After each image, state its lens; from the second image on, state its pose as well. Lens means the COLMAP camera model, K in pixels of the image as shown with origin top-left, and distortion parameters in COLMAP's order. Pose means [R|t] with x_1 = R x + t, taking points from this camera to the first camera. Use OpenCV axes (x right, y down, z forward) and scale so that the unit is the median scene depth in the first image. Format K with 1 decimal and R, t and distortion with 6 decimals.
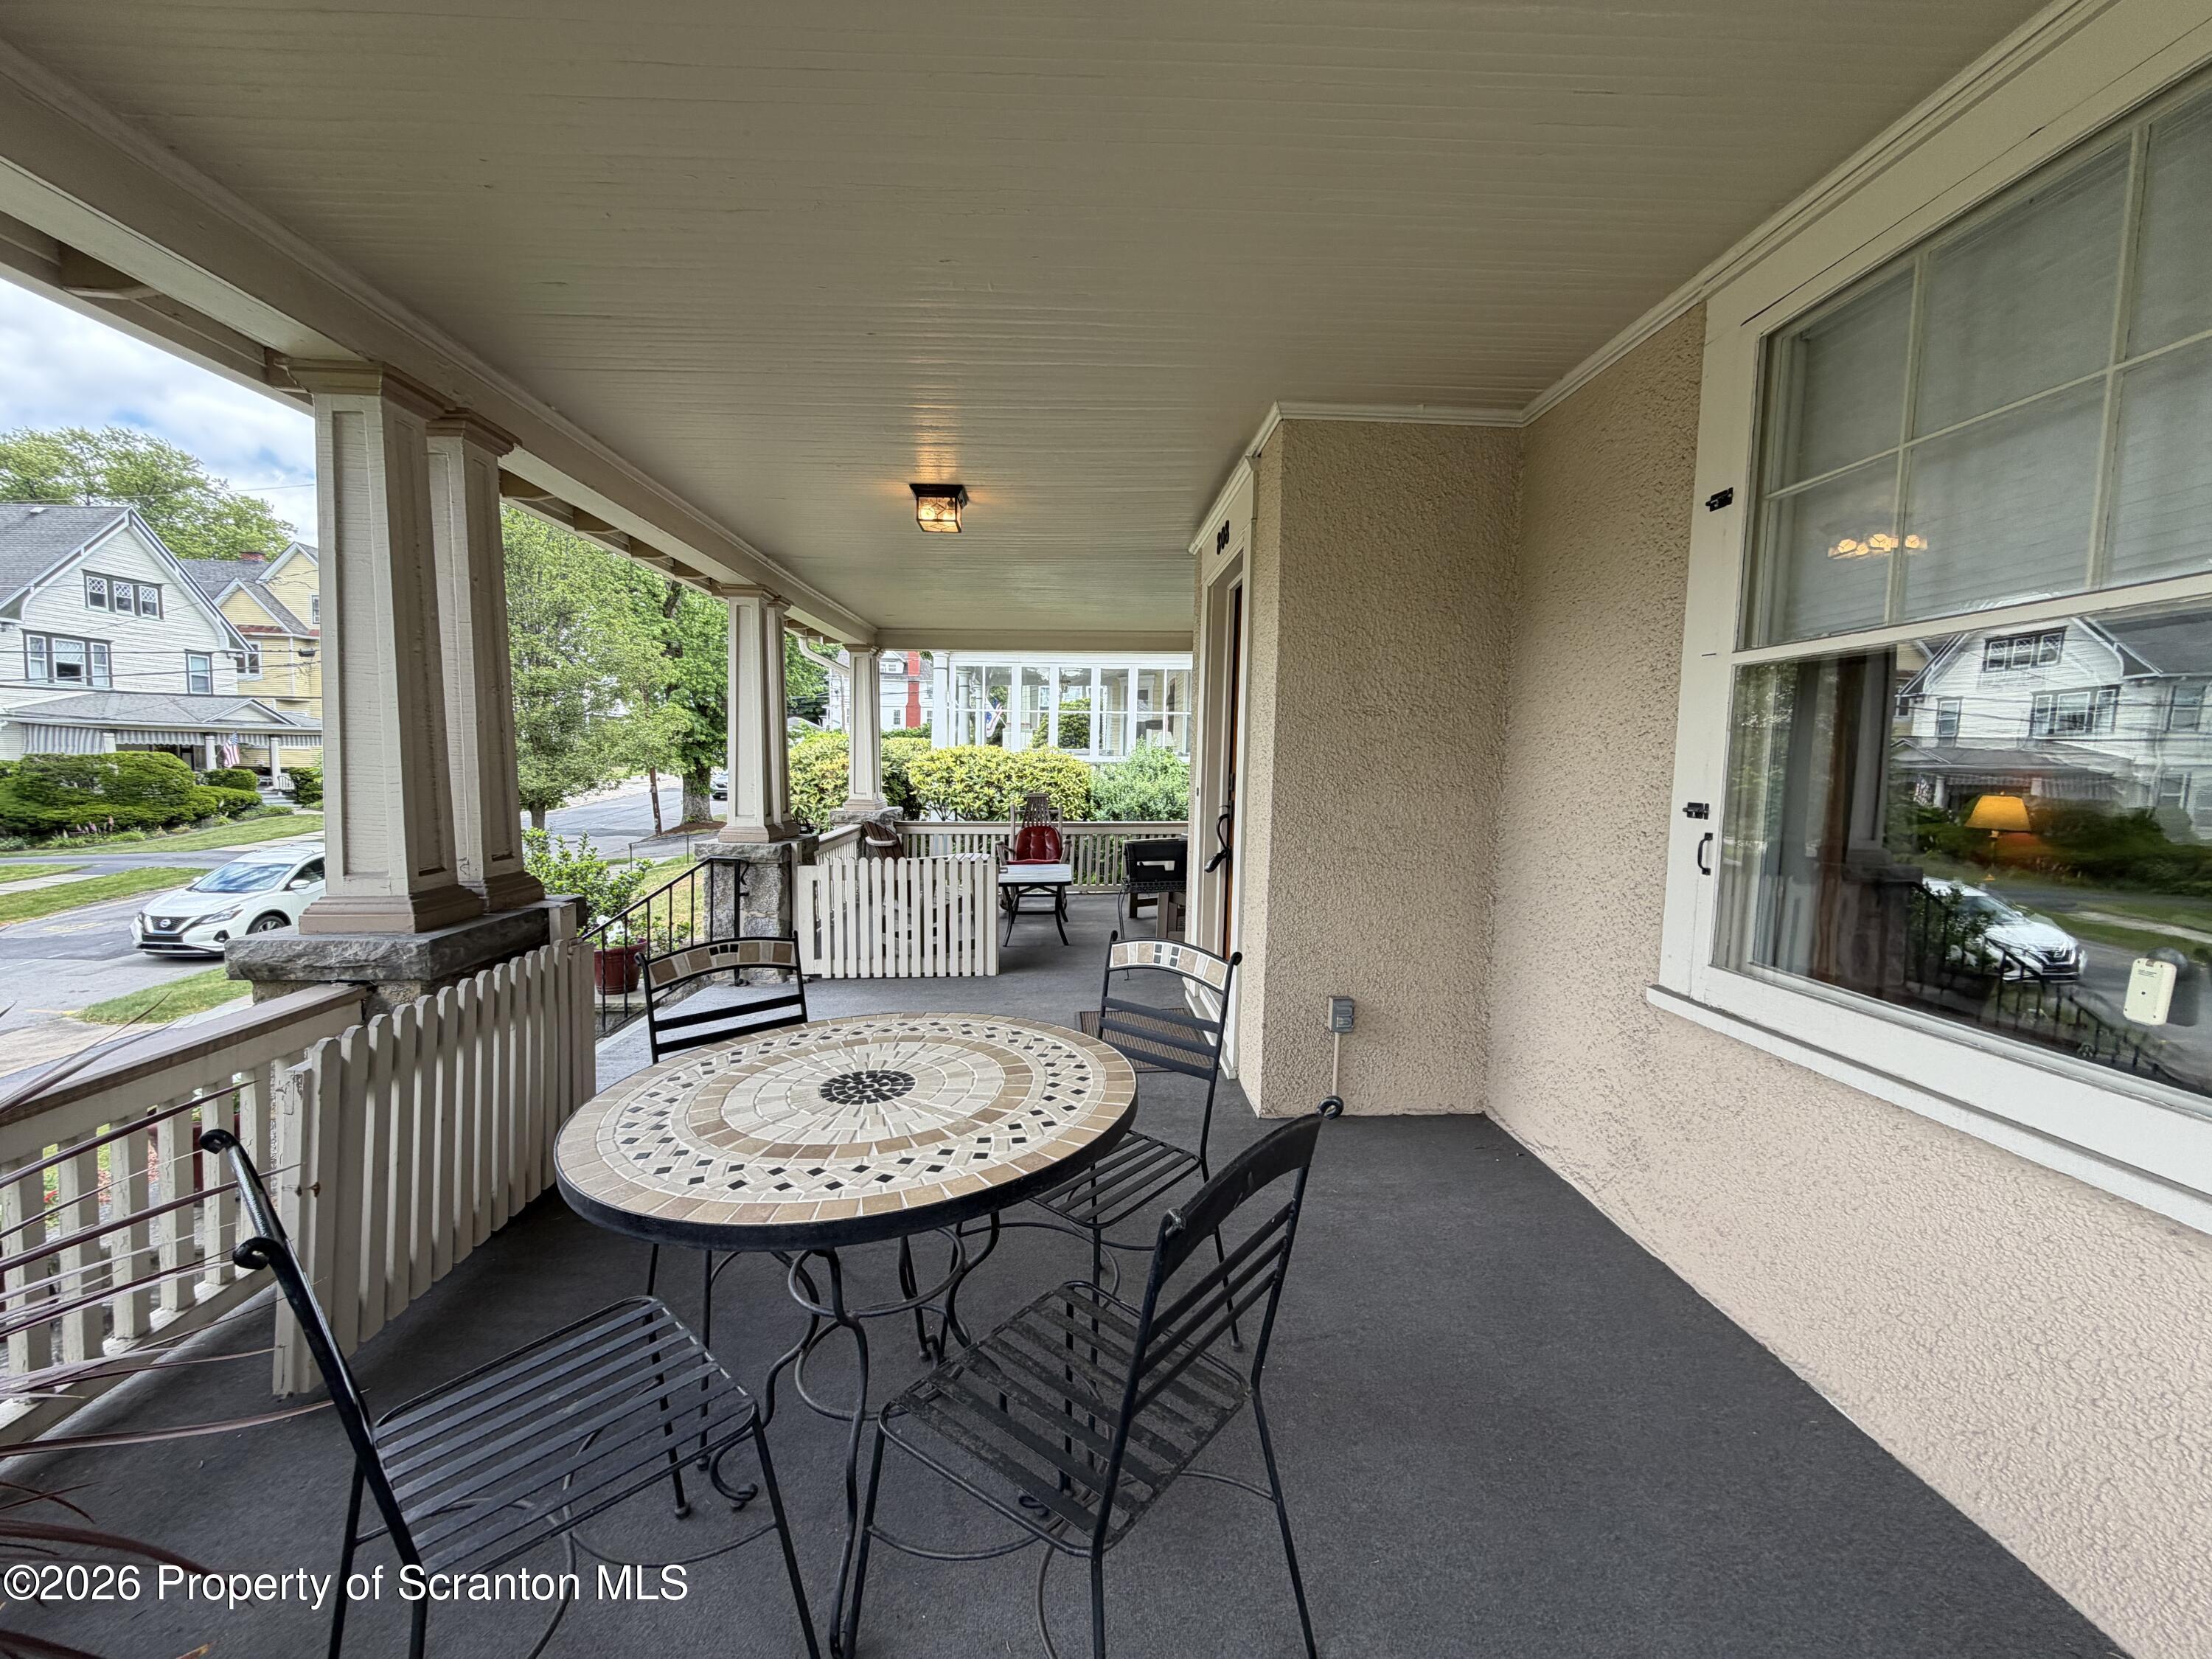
lens RADIAL K [[874.4, 0, 1106.0], [0, 874.4, 829.5], [0, 0, 1]] dist [0.001577, 0.000226]
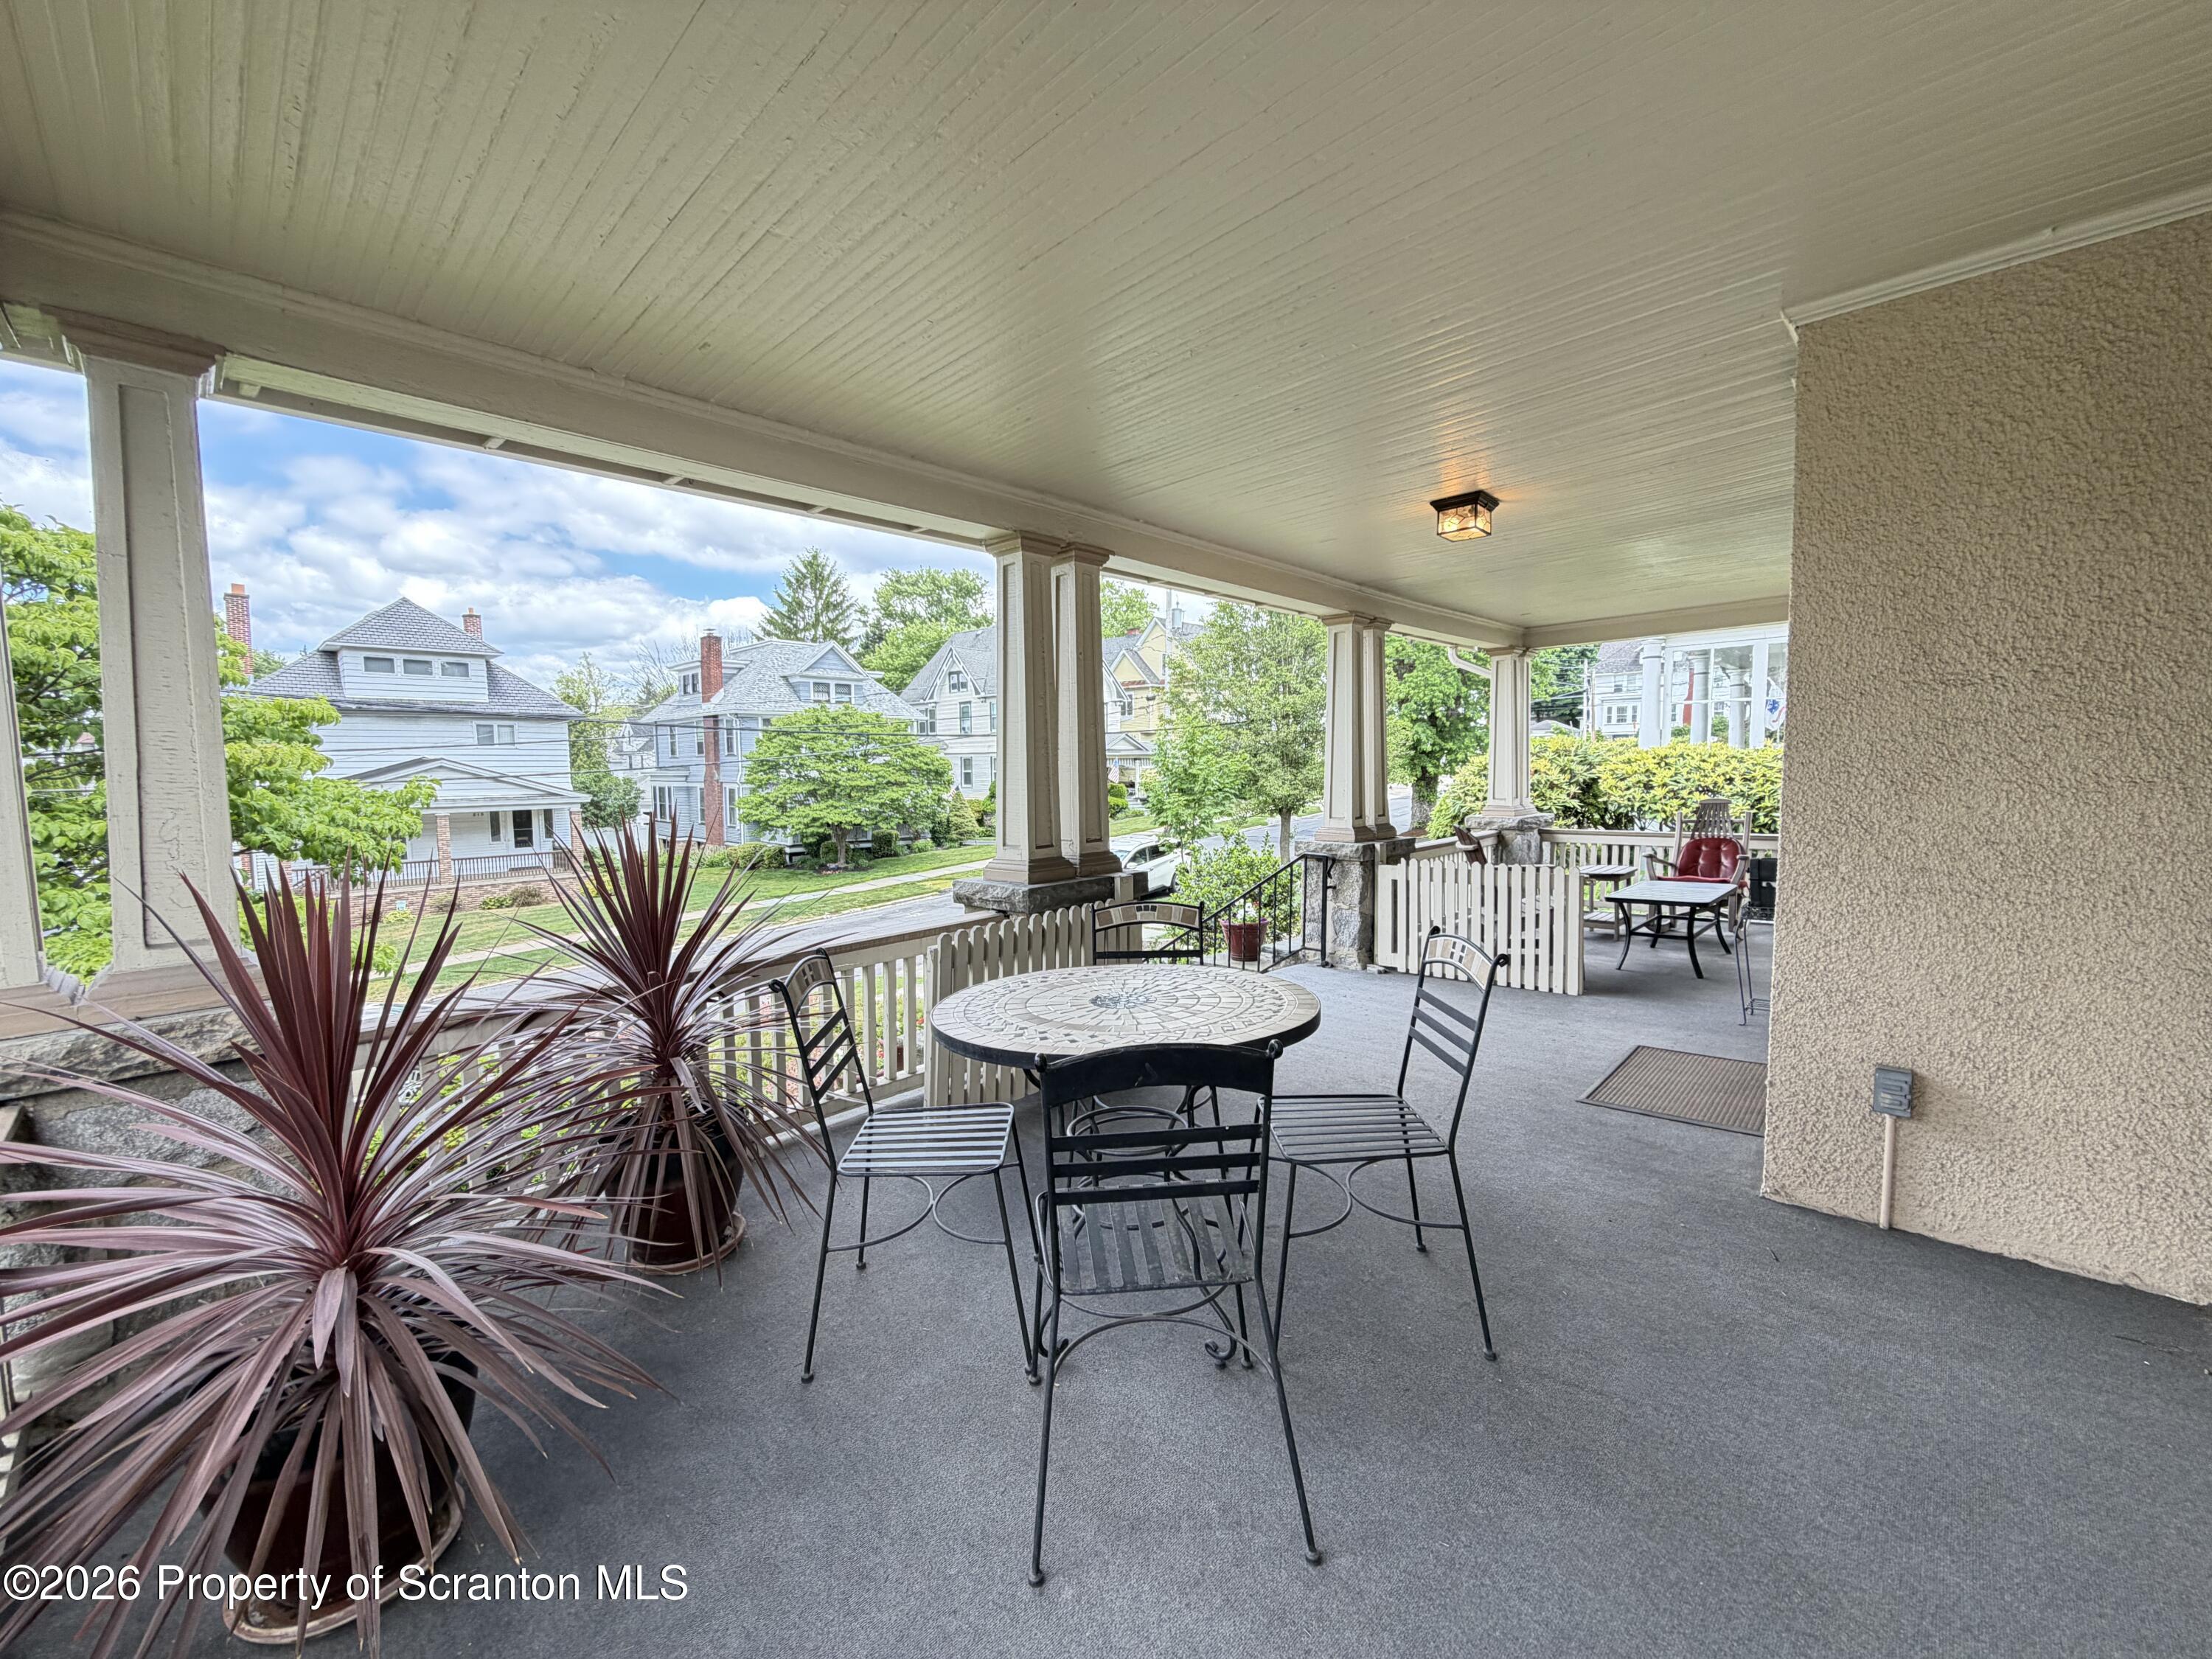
lens RADIAL K [[874.4, 0, 1106.0], [0, 874.4, 829.5], [0, 0, 1]] dist [0.001577, 0.000226]
pose [[0.697514, 0.024196, -0.716162, 0.263980], [-0.030506, 0.999526, 0.004058, 0.005113], [0.715921, 0.019017, 0.697922, -0.003426]]
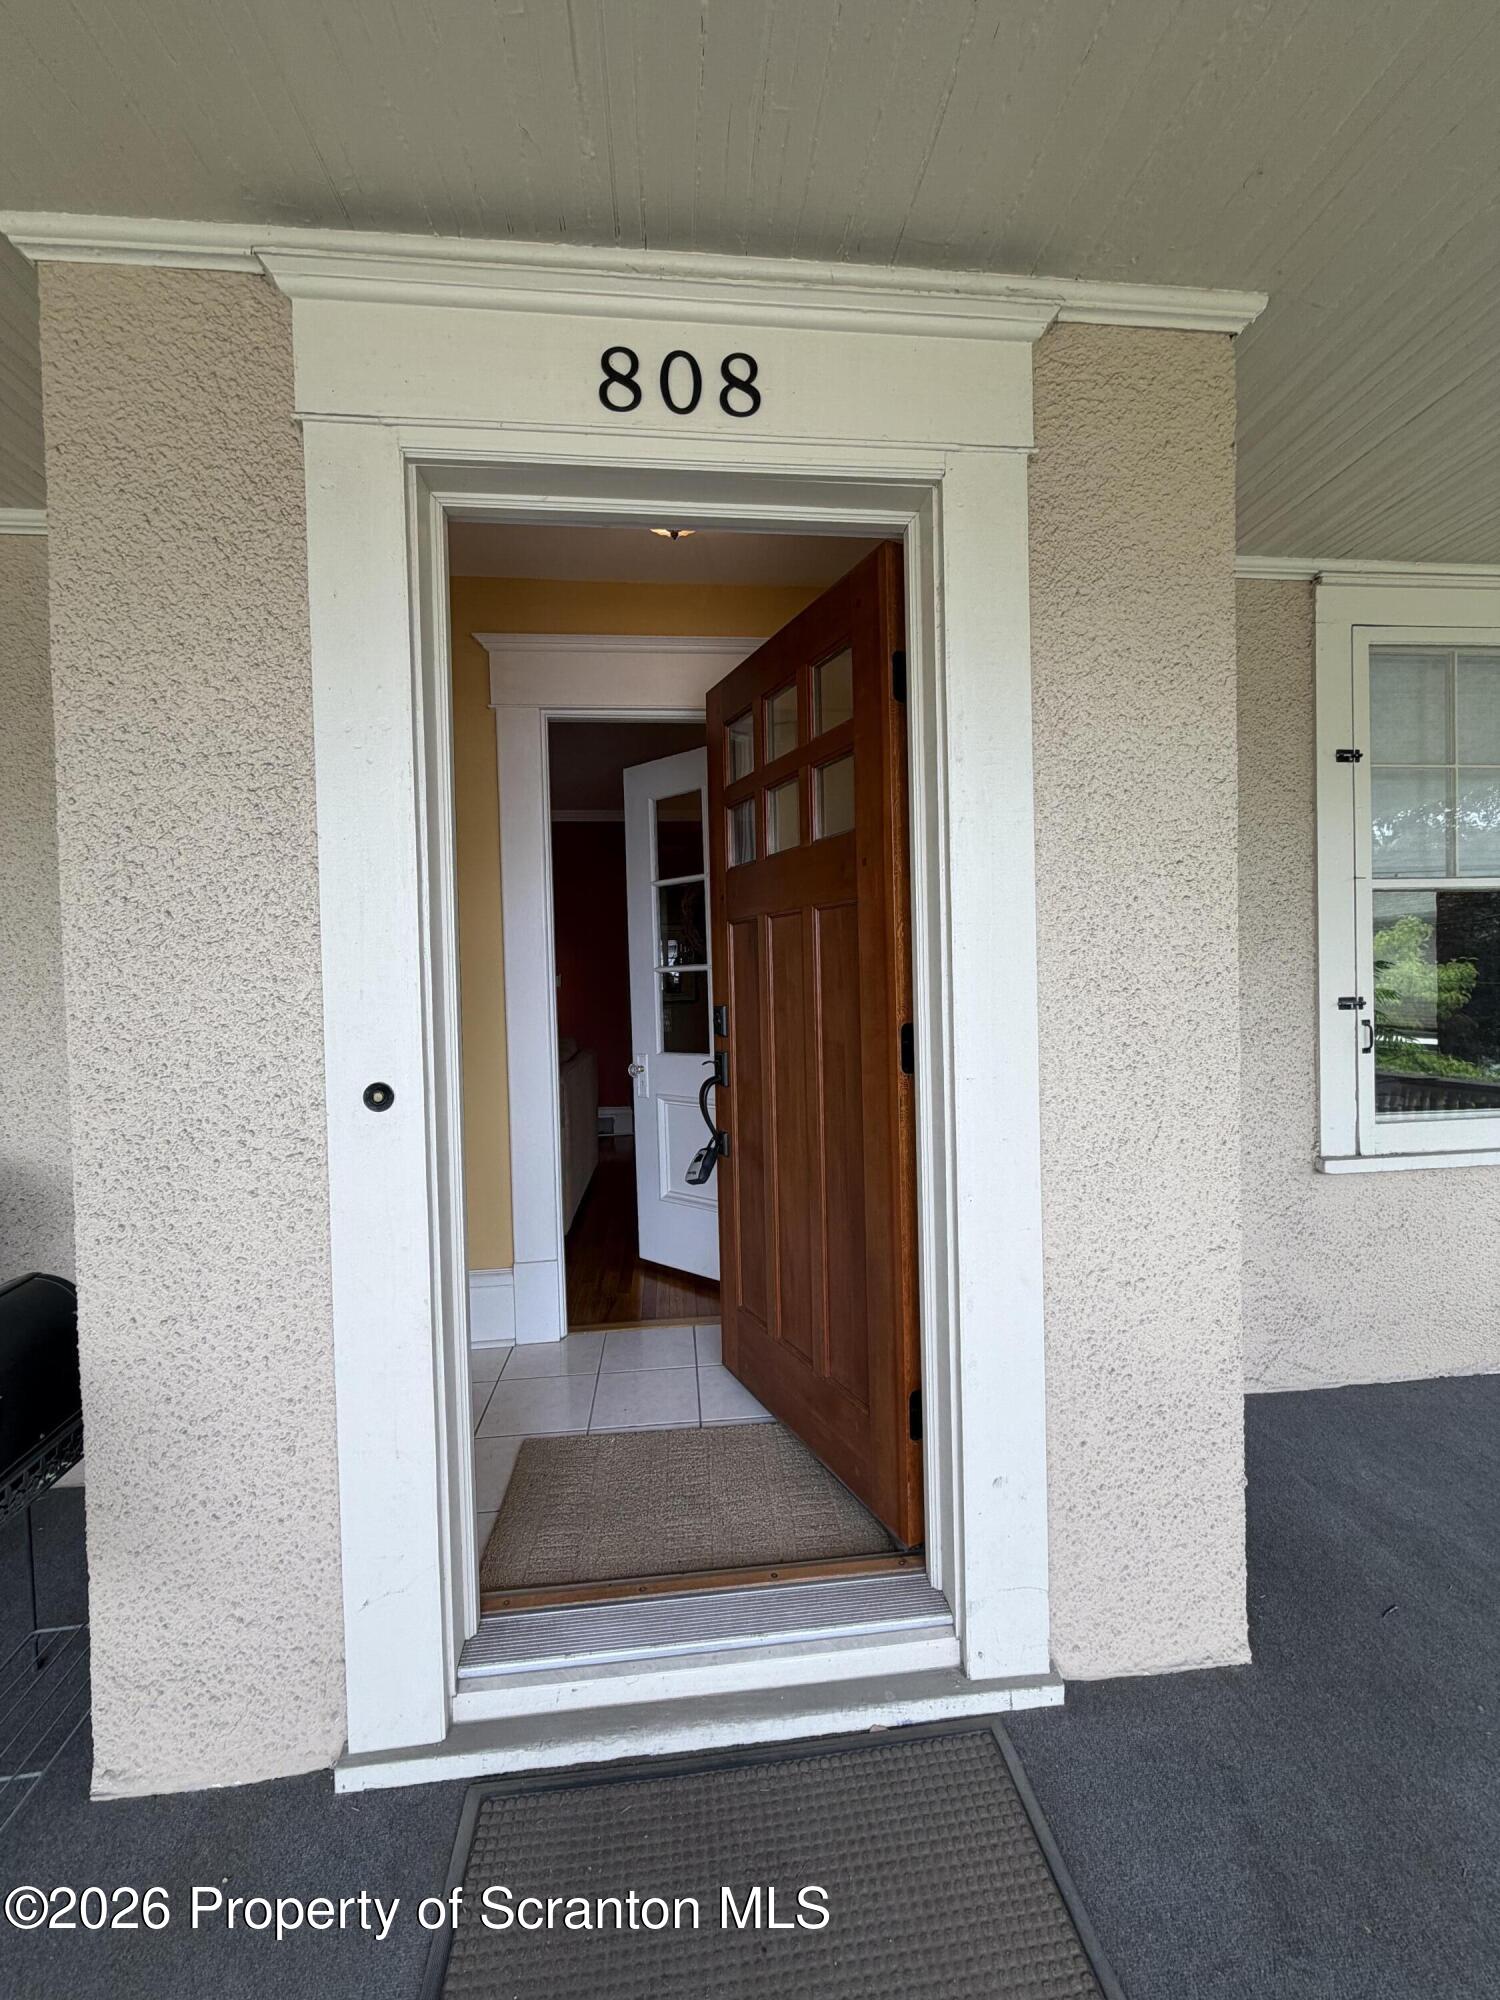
lens RADIAL K [[790.6, 0, 750.0], [0, 790.6, 1000.0], [0, 0, 1]] dist [0.001577, 0.000226]
pose [[-0.059044, -0.033705, 0.997686, -0.259729], [0.100355, 0.994166, 0.039525, -0.104281], [-0.993198, 0.102456, -0.055317, 1.281347]]
